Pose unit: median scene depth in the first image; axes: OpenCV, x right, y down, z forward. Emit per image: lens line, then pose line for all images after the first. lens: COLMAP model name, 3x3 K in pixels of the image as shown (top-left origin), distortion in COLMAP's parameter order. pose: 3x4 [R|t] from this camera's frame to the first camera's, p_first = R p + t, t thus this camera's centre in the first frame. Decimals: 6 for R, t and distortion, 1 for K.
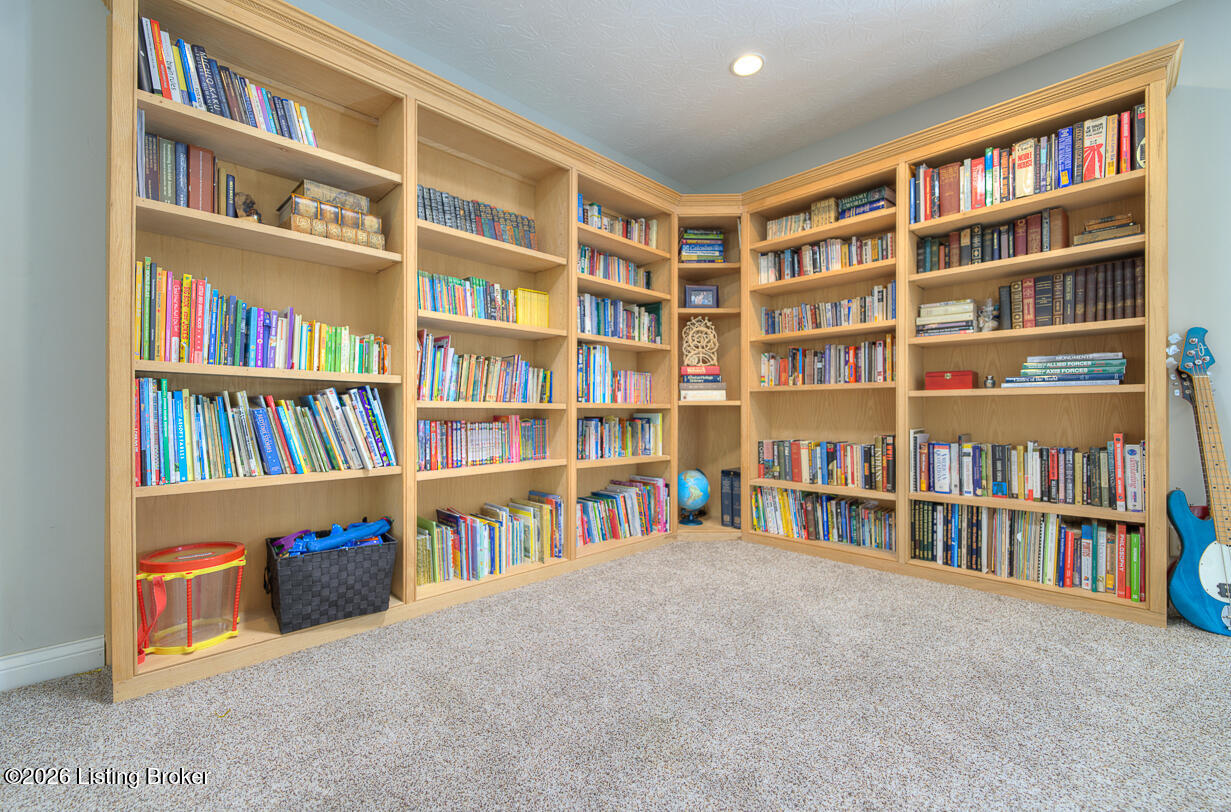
lens RADIAL K [[504.5, 0, 615.4], [0, 504.5, 410.5], [0, 0, 1]] dist [0.000559, -0.000095]
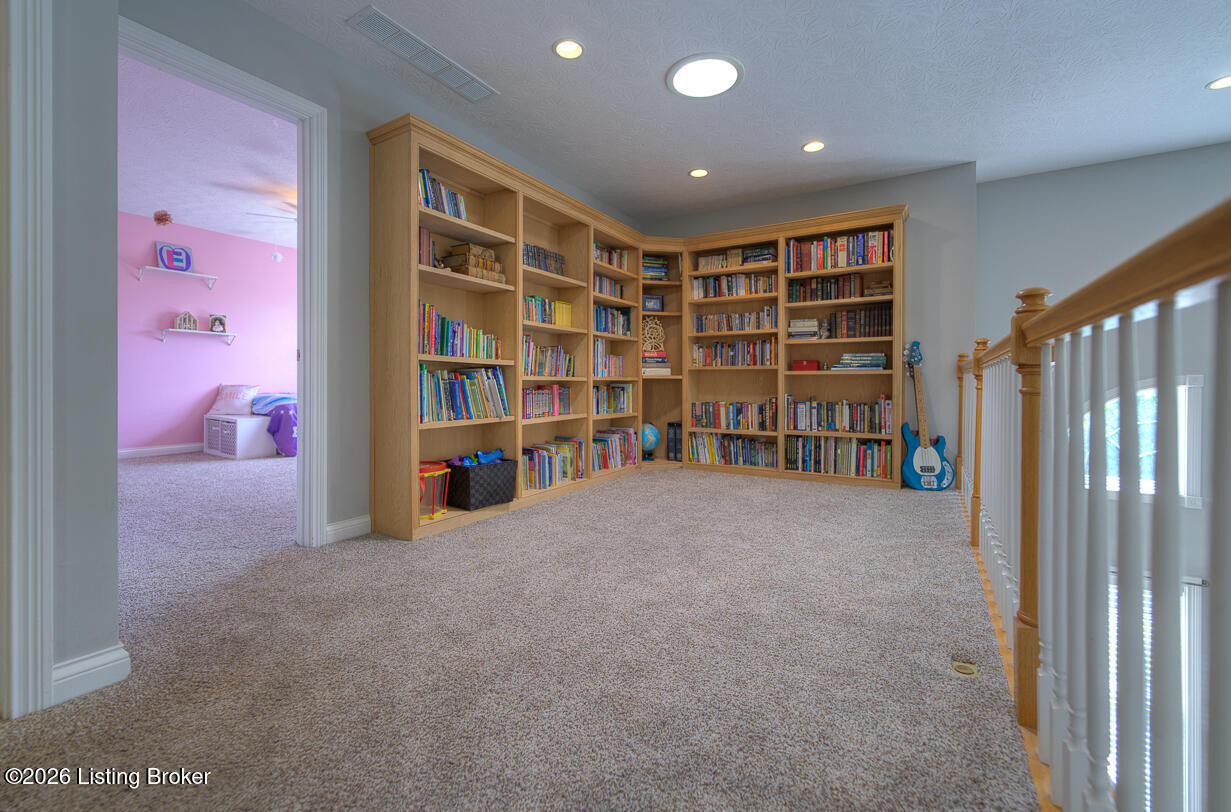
lens RADIAL K [[504.5, 0, 621.6], [0, 504.5, 382.5], [0, 0, 1]] dist [0.000559, -0.000095]
pose [[0.968353, 0.002809, 0.249568, -0.422285], [-0.003387, 0.999992, 0.001888, -0.002259], [-0.249561, -0.002674, 0.968355, -0.575554]]
